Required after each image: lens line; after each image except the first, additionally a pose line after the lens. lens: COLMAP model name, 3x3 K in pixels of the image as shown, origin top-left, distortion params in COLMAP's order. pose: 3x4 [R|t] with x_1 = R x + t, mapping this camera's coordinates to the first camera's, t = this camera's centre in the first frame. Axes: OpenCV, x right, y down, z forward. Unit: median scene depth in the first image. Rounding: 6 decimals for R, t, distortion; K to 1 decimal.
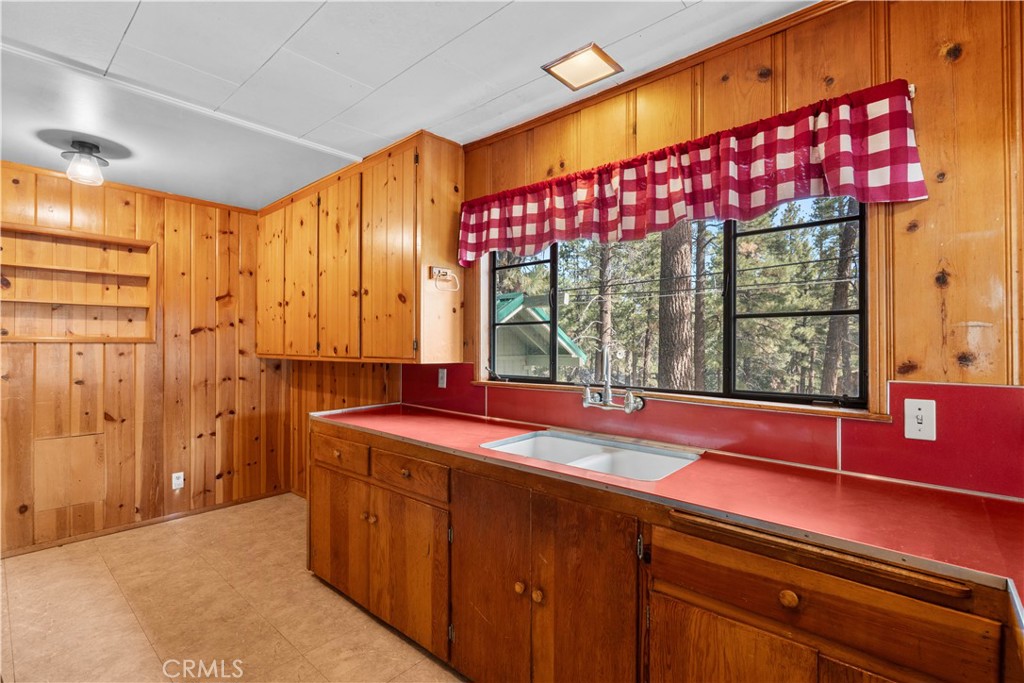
lens RADIAL K [[473.1, 0, 511.3], [0, 473.1, 343.3], [0, 0, 1]] dist [-0.002905, -0.000868]
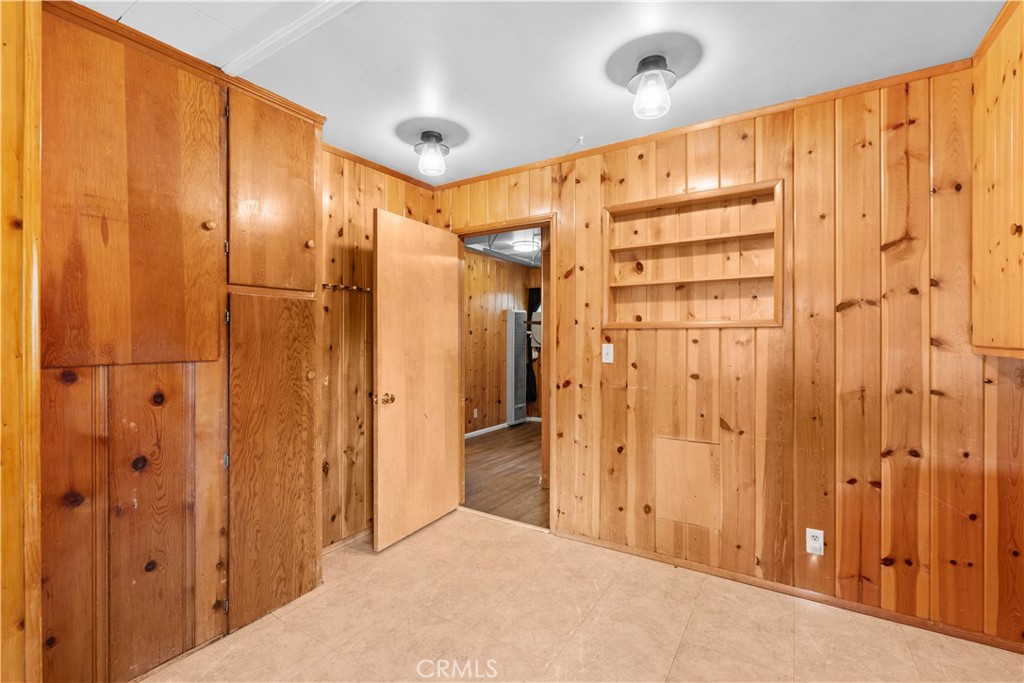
lens RADIAL K [[453.6, 0, 522.1], [0, 453.6, 336.7], [0, 0, 1]] dist [-0.007350, 0.000978]
pose [[0.166393, 0.000819, -0.986059, -0.183297], [0.006041, 0.999980, 0.001850, 0.010212], [0.986041, -0.006265, 0.166385, 0.552365]]
